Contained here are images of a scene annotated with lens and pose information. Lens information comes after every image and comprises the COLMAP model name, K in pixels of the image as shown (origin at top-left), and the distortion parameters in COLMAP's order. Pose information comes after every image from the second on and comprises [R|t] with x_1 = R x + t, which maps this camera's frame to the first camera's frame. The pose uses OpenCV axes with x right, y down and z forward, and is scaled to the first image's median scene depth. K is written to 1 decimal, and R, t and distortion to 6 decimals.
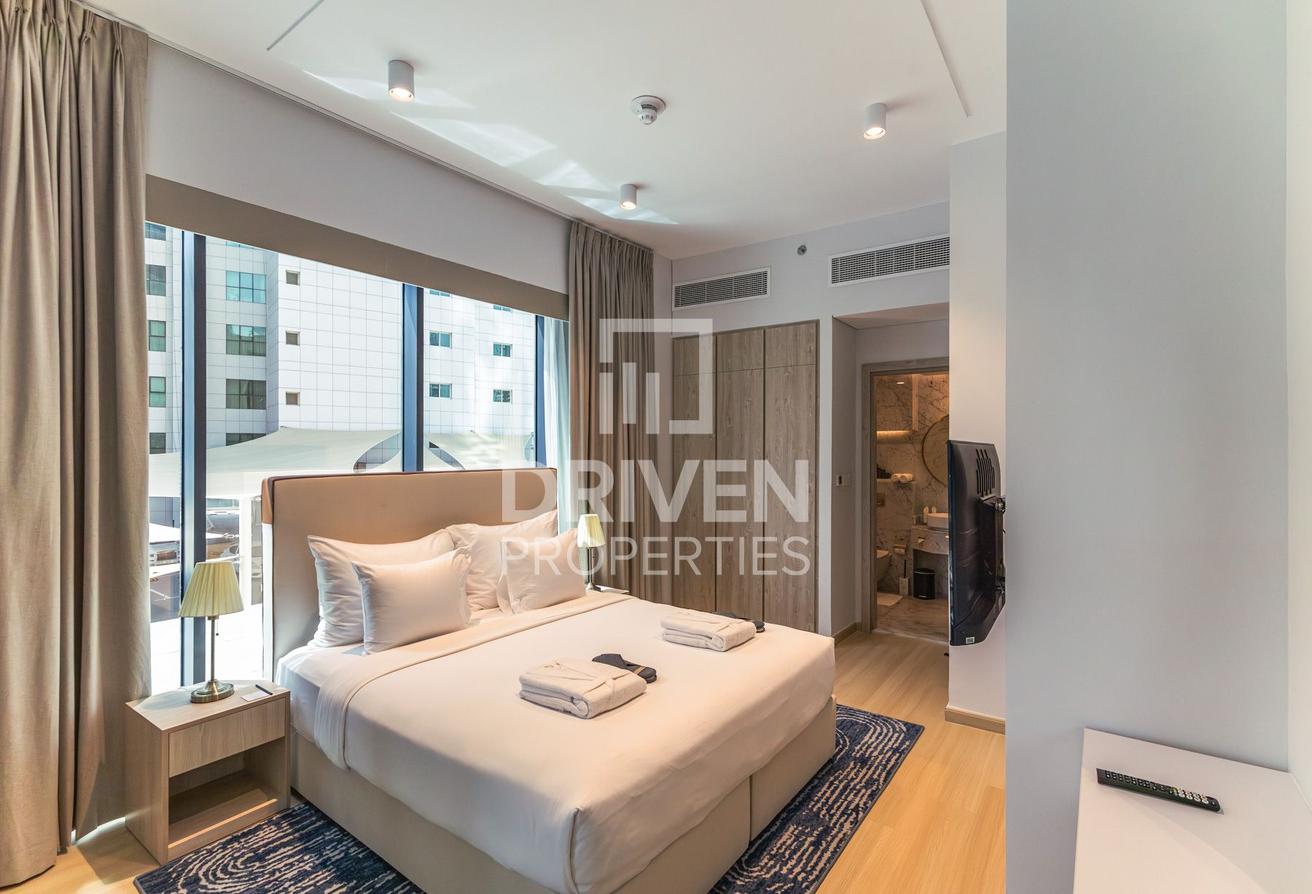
lens RADIAL K [[607.9, 0, 656.6], [0, 607.9, 453.4], [0, 0, 1]] dist [0.005667, -0.001962]
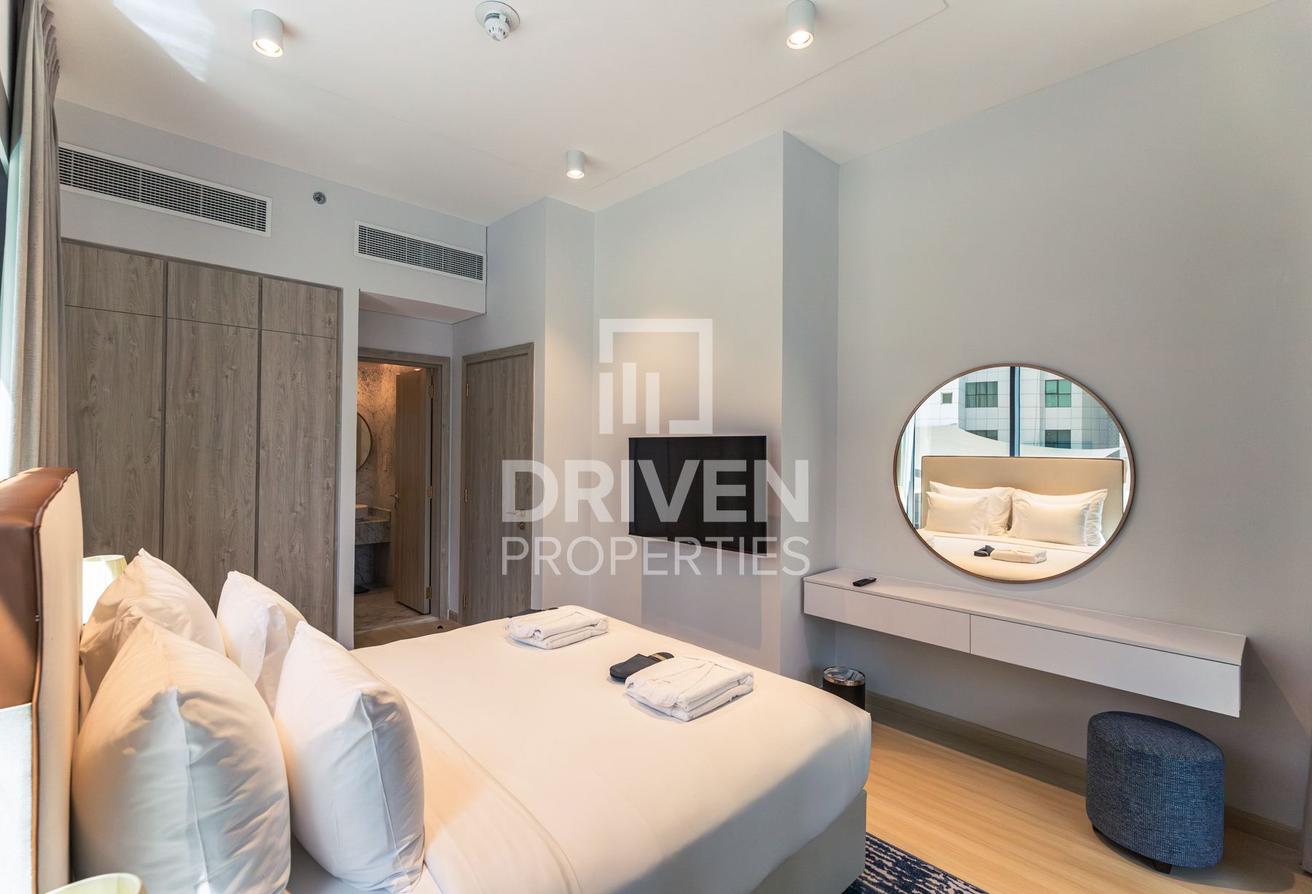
lens RADIAL K [[607.9, 0, 643.7], [0, 607.9, 450.5], [0, 0, 1]] dist [0.005667, -0.001962]
pose [[0.175231, -0.005935, 0.984510, -0.511316], [-0.003652, 0.999971, 0.006678, 0.002956], [-0.984521, -0.004765, 0.175204, 0.425957]]
